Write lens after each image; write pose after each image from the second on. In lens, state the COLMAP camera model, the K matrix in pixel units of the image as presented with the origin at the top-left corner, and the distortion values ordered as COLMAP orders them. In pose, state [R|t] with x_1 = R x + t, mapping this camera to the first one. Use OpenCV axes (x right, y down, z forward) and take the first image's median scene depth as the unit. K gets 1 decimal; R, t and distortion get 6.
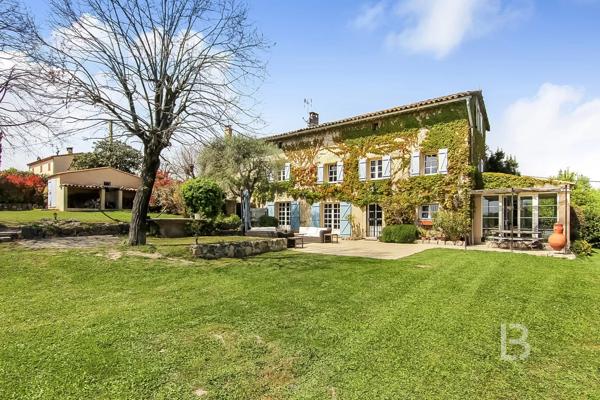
lens RADIAL K [[313.3, 0, 298.7], [0, 313.3, 218.7], [0, 0, 1]] dist [-0.001900, -0.001116]
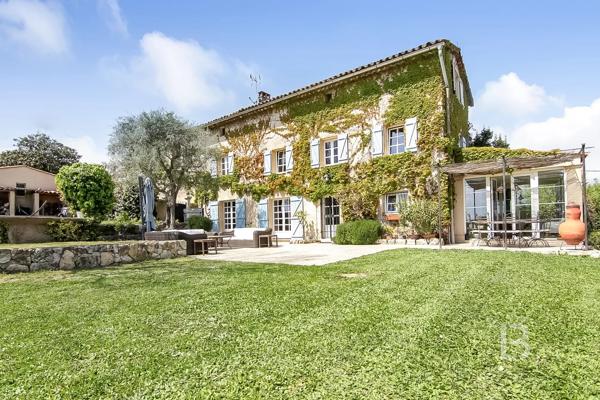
lens RADIAL K [[314.1, 0, 301.0], [0, 314.1, 224.5], [0, 0, 1]] dist [-0.002783, -0.000974]
pose [[0.999416, -0.025872, 0.022345, 0.154378], [0.026249, 0.999515, -0.016754, 0.035189], [-0.021900, 0.017330, 0.999610, 0.226911]]
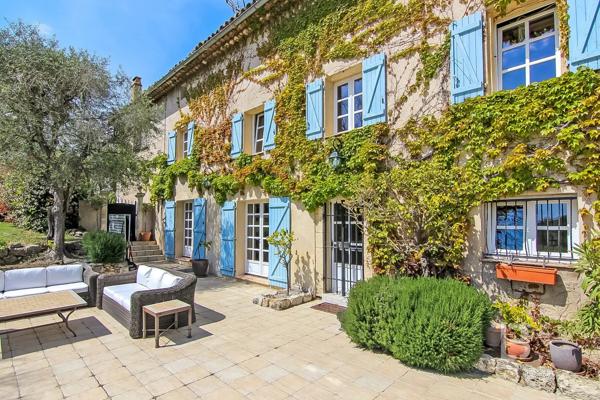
lens RADIAL K [[305.7, 0, 299.9], [0, 305.7, 207.1], [0, 0, 1]] dist [0.000505, -0.000421]
pose [[0.993369, -0.006277, -0.114800, 0.239338], [0.000926, 0.998913, -0.046607, -0.025675], [0.114968, 0.046192, 0.992295, 0.677431]]
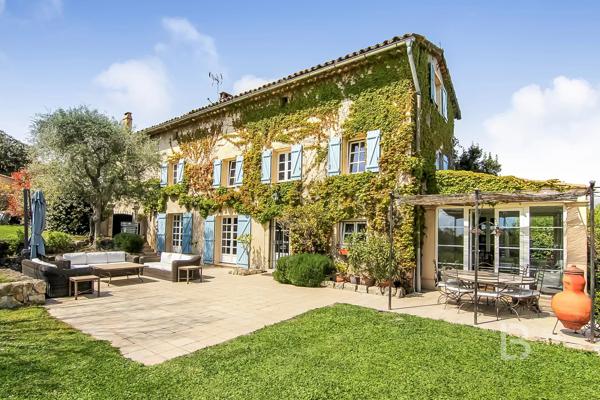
lens RADIAL K [[313.3, 0, 298.7], [0, 313.3, 218.7], [0, 0, 1]] dist [-0.001900, -0.001116]
pose [[0.999678, 0.021444, 0.013536, 0.279585], [-0.020786, 0.998677, -0.047035, -0.018420], [-0.014527, 0.046738, 0.998802, 0.361946]]
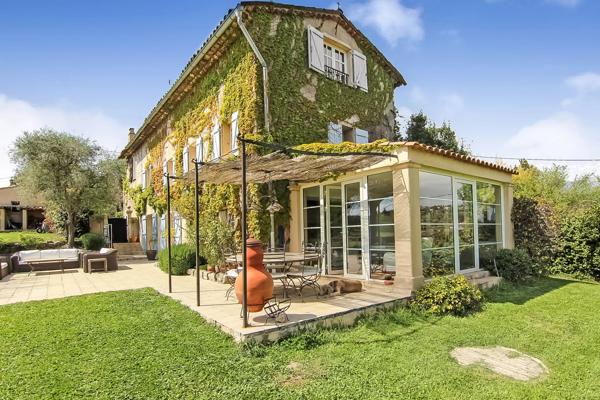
lens RADIAL K [[314.1, 0, 301.0], [0, 314.1, 224.5], [0, 0, 1]] dist [-0.002783, -0.000974]
pose [[0.968798, -0.033100, -0.245632, 0.643962], [0.026807, 0.999222, -0.028922, 0.004892], [0.246398, 0.021435, 0.968932, 0.421115]]
